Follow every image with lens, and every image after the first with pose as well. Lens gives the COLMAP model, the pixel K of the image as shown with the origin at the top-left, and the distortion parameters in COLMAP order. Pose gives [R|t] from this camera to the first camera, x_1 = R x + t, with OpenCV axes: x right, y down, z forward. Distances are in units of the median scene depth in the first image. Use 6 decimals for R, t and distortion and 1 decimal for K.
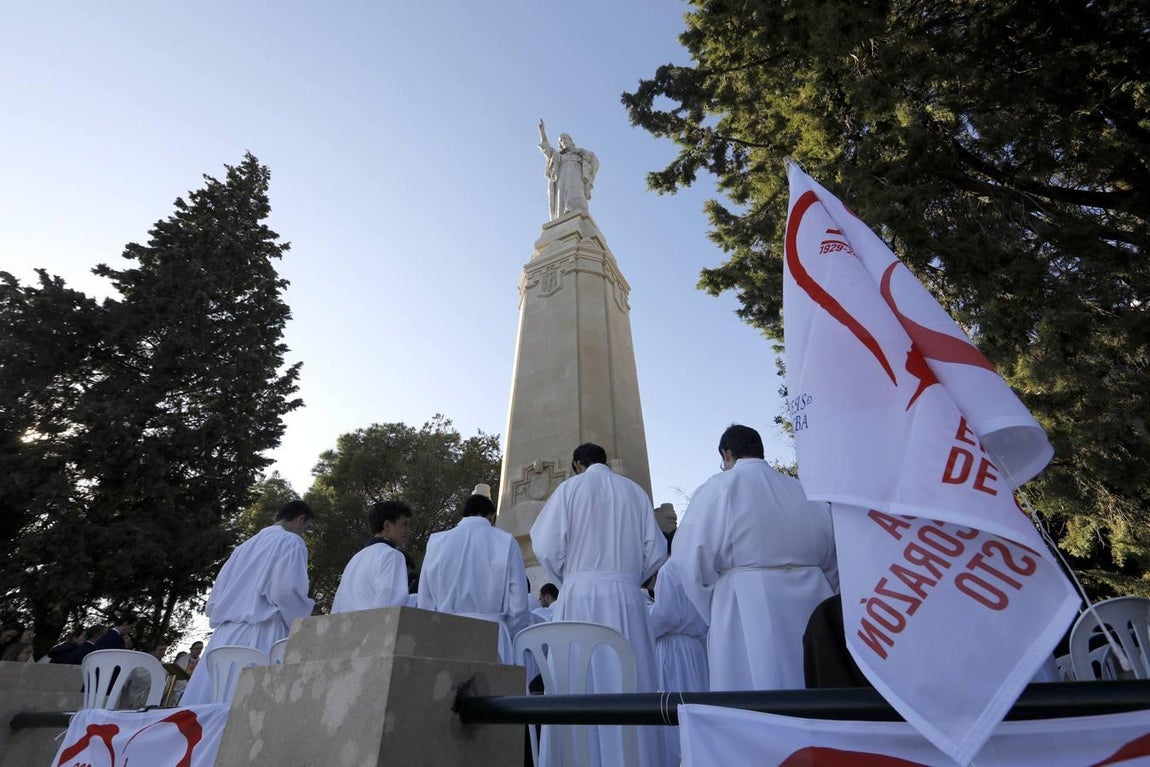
lens RADIAL K [[543.7, 0, 578.1], [0, 543.7, 374.8], [0, 0, 1]] dist [0.002662, -0.000076]
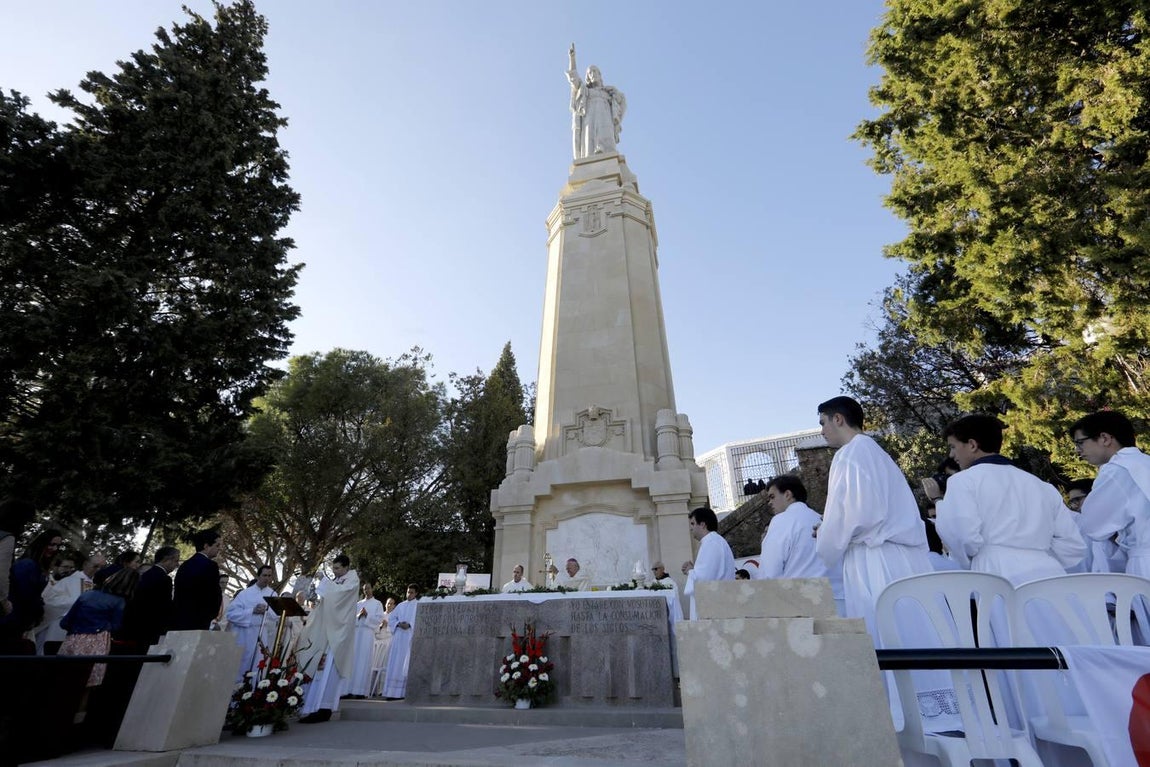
lens RADIAL K [[543.7, 0, 579.7], [0, 543.7, 380.2], [0, 0, 1]] dist [0.002662, -0.000076]
pose [[0.969172, 0.119070, 0.215704, -0.243266], [-0.135968, 0.988564, 0.065221, 0.041457], [-0.205471, -0.092540, 0.974278, 0.060578]]
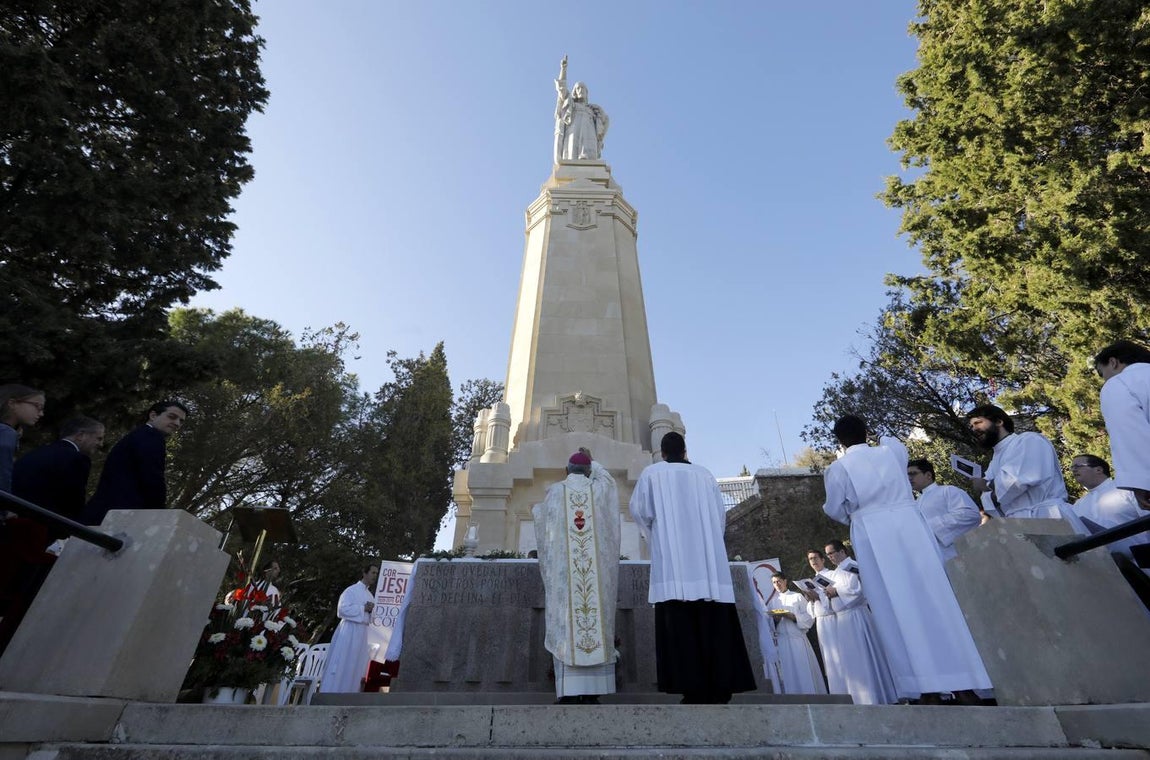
lens RADIAL K [[545.6, 0, 585.0], [0, 545.6, 380.2], [0, 0, 1]] dist [0.000312, 0.000259]
pose [[0.864860, 0.288898, 0.410554, -0.339057], [-0.276905, 0.956684, -0.089879, 0.168834], [-0.418737, -0.035952, 0.907396, 0.166274]]
